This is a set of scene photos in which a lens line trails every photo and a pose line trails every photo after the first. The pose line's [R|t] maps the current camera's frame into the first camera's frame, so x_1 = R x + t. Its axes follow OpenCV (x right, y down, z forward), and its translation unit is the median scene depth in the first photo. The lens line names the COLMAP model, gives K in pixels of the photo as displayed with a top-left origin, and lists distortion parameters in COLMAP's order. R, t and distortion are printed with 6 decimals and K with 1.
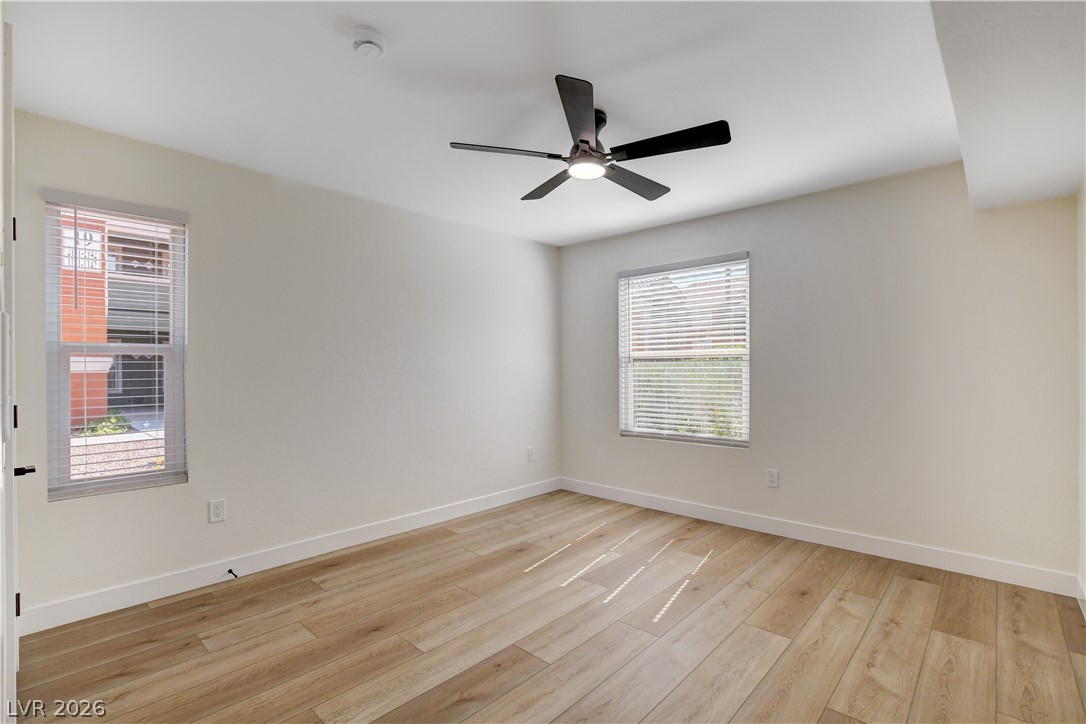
lens RADIAL K [[498.7, 0, 541.7], [0, 498.7, 370.3], [0, 0, 1]] dist [-0.004578, -0.000491]
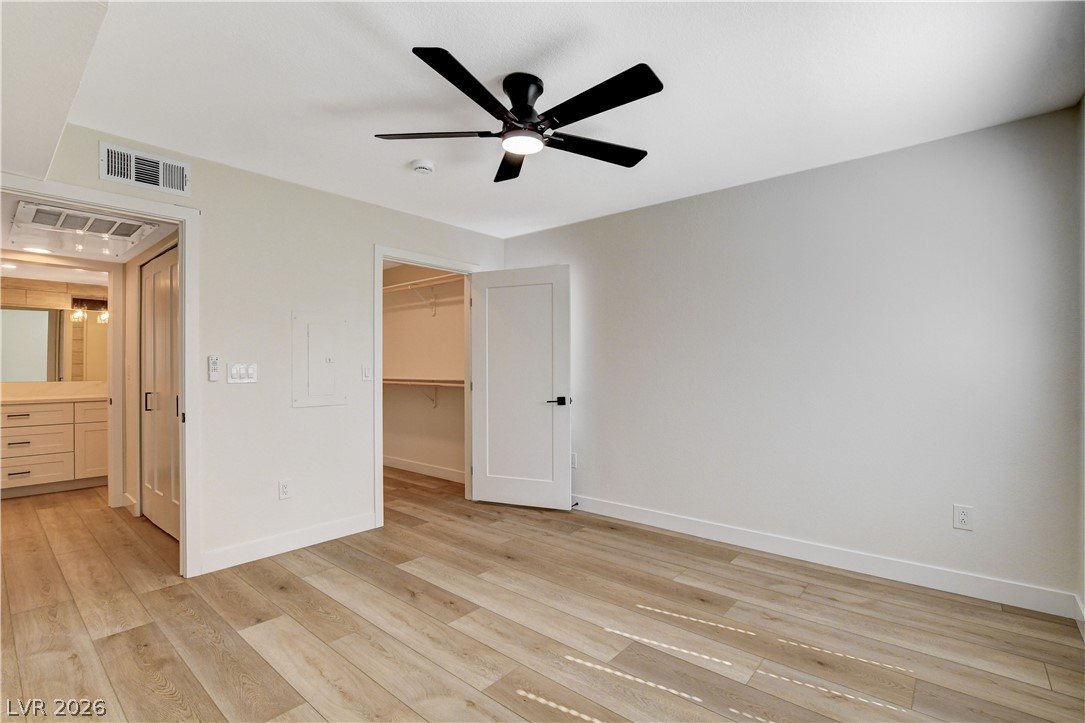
lens RADIAL K [[498.2, 0, 541.2], [0, 498.2, 369.8], [0, 0, 1]] dist [-0.004578, -0.000491]
pose [[0.035123, 0.006877, -0.999359, 0.816653], [0.005710, 0.999959, 0.007081, -0.002779], [0.999367, -0.005955, 0.035082, 0.825510]]
